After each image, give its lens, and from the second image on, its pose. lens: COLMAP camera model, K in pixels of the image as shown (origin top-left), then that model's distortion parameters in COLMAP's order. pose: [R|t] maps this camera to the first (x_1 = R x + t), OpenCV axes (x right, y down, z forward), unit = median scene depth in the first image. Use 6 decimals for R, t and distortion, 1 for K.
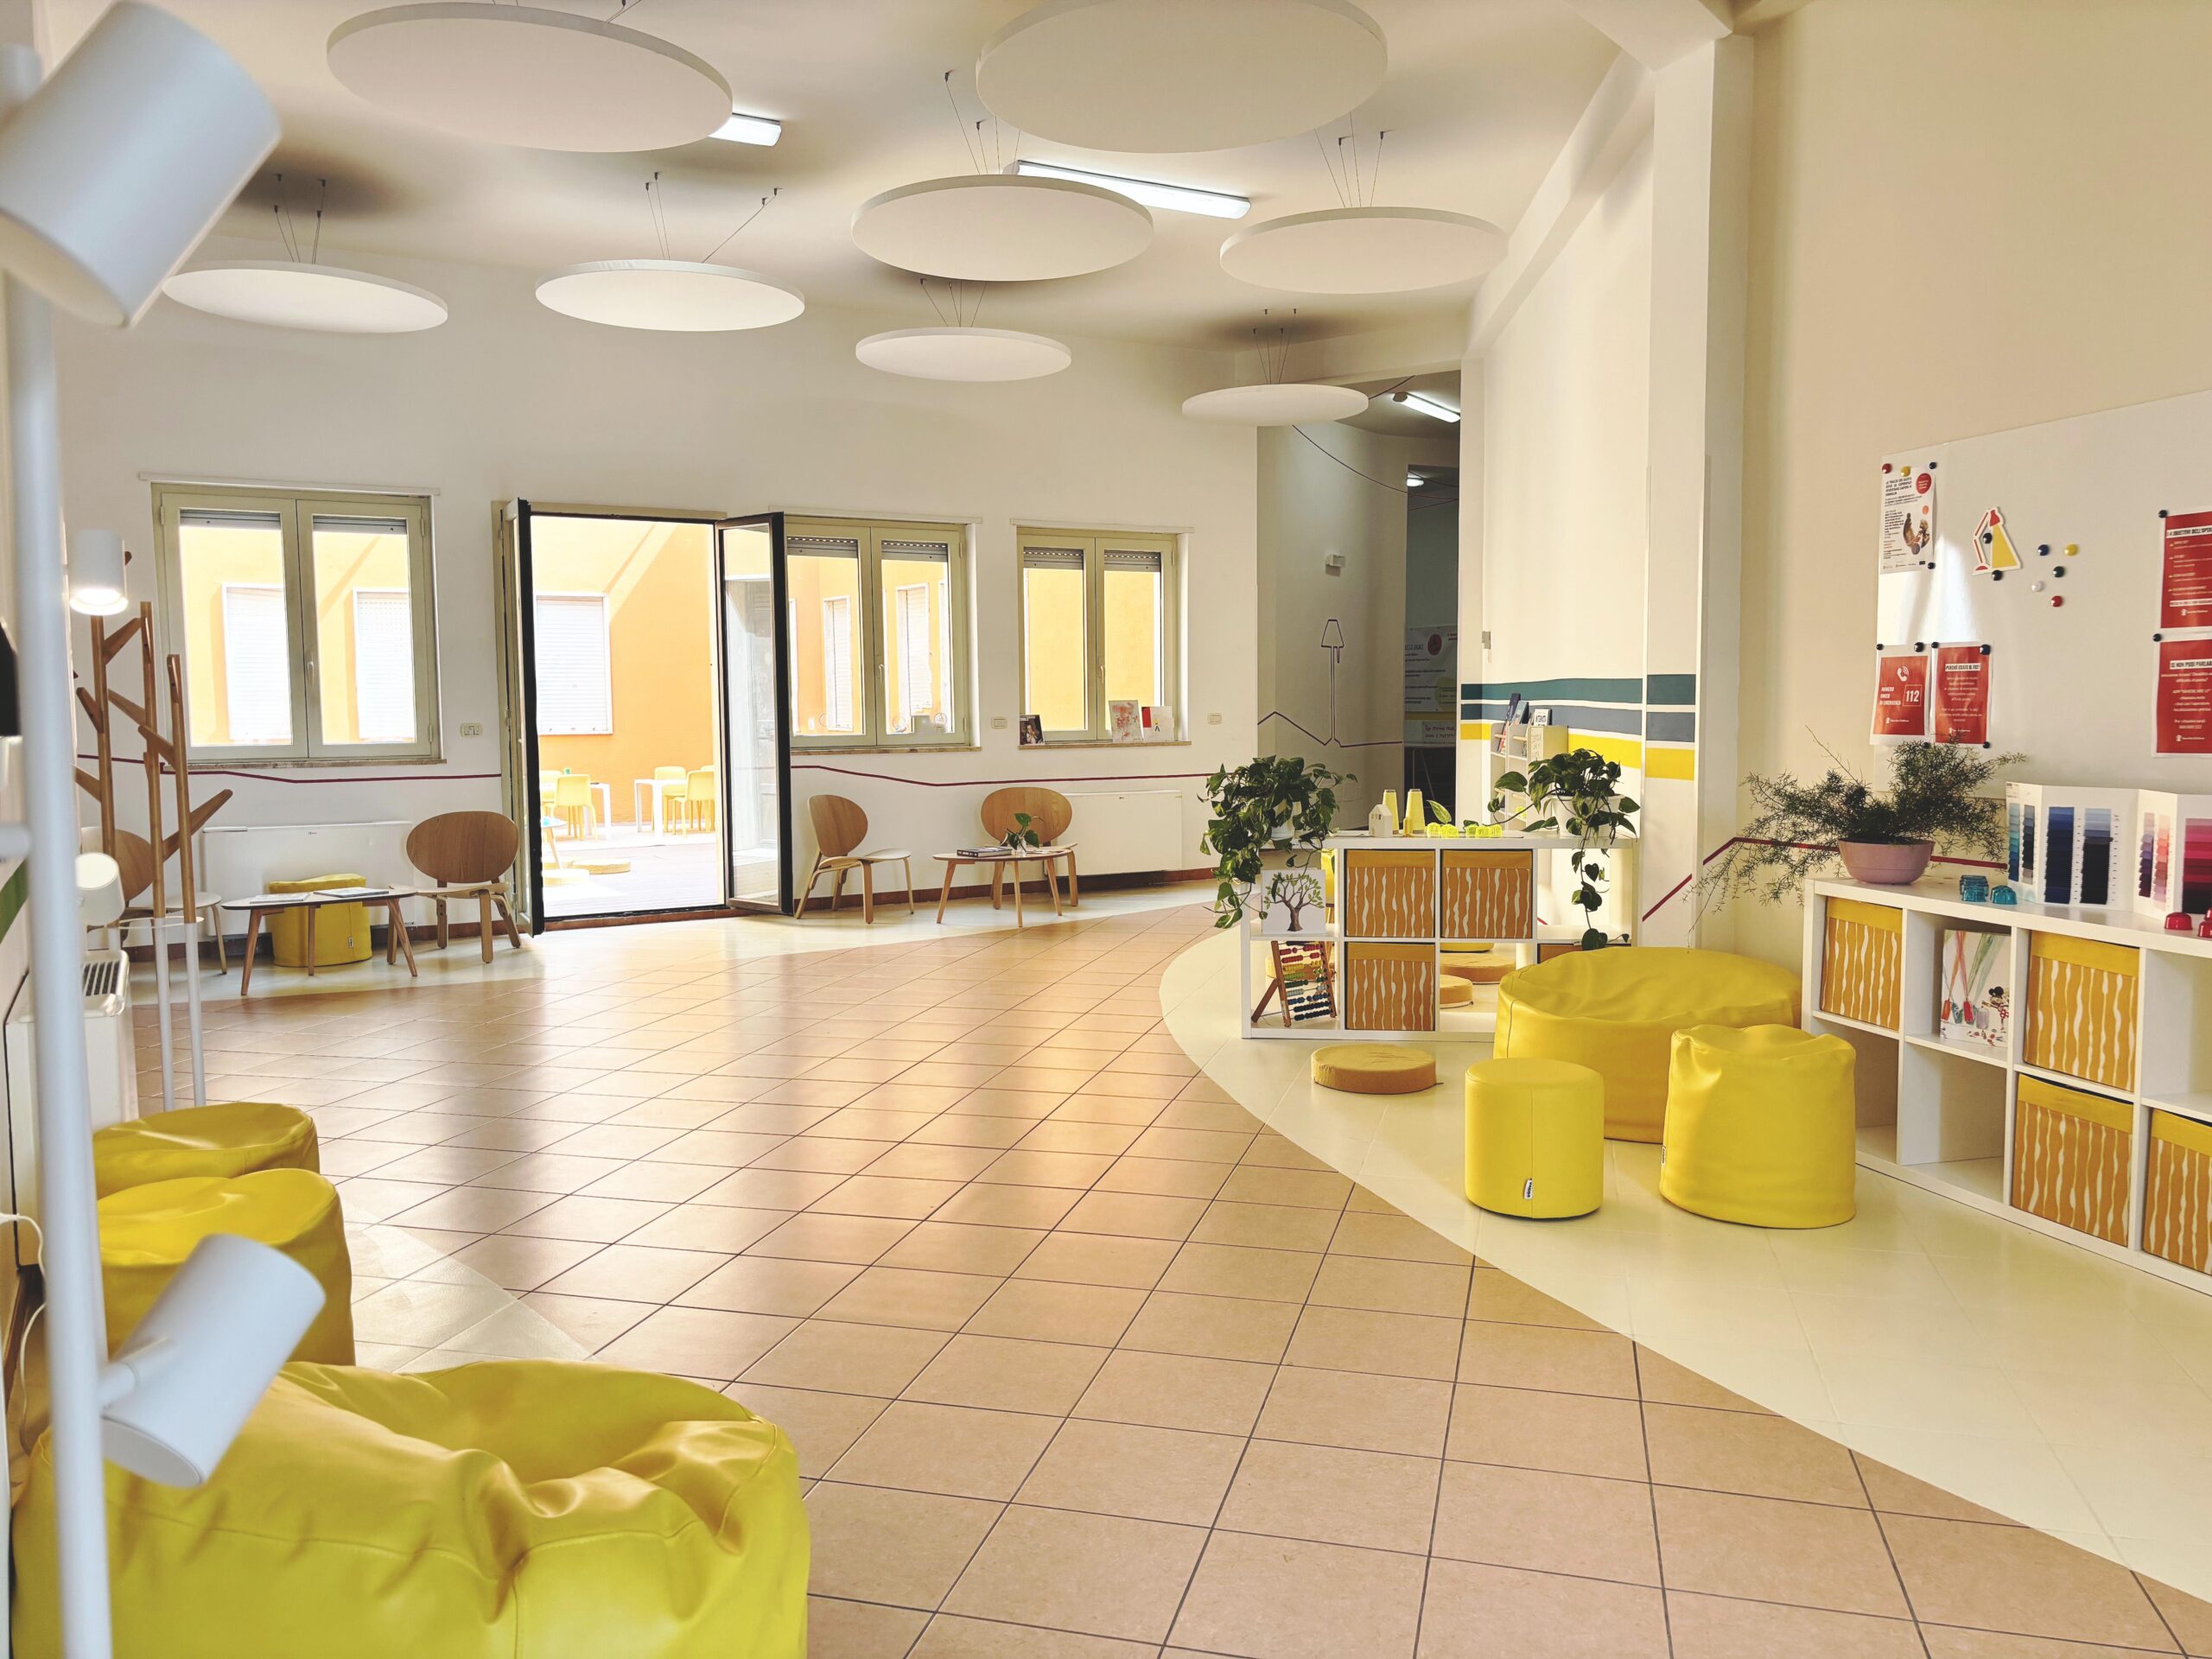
lens RADIAL K [[1611.6, 0, 1106.0], [0, 1611.6, 829.5], [0, 0, 1]] dist [-0.005784, -0.003206]
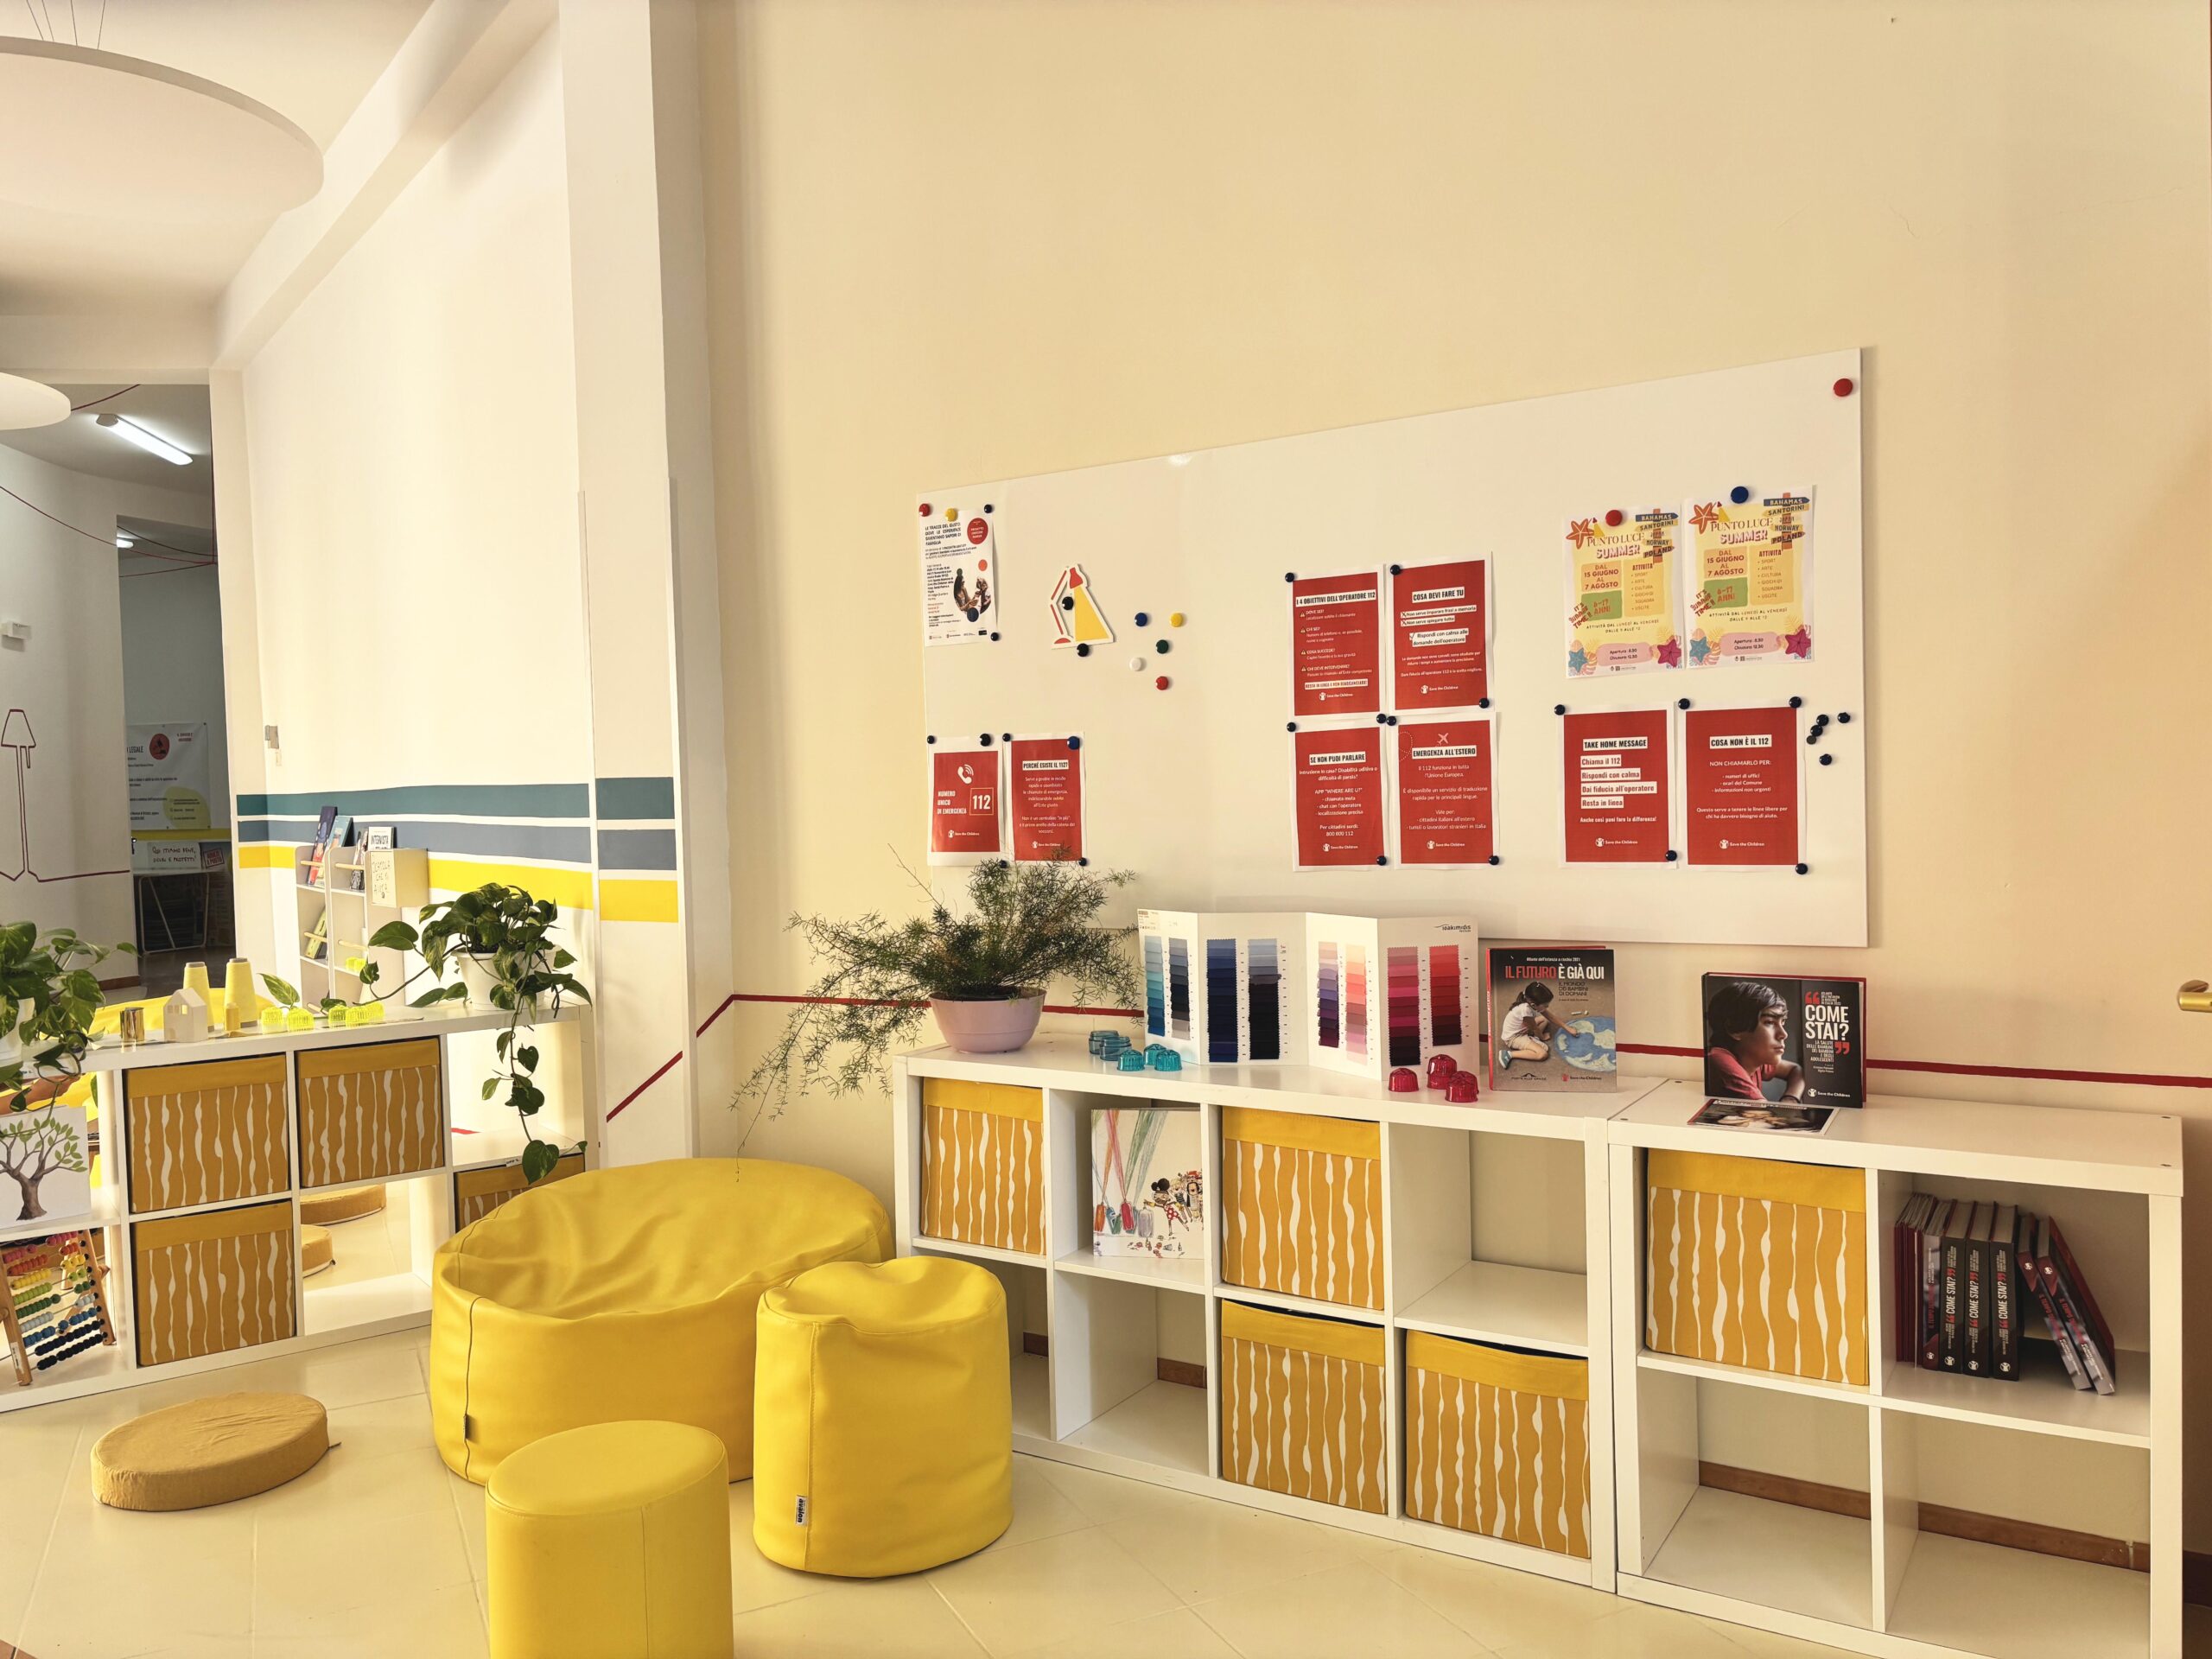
lens RADIAL K [[1675.9, 0, 1104.9], [0, 1675.9, 842.3], [0, 0, 1]] dist [0.063834, -0.078824]
pose [[0.752321, -0.031497, 0.658044, 0.011791], [0.071148, 0.996899, -0.033625, -0.032002], [-0.654944, 0.072115, 0.752229, 0.351530]]
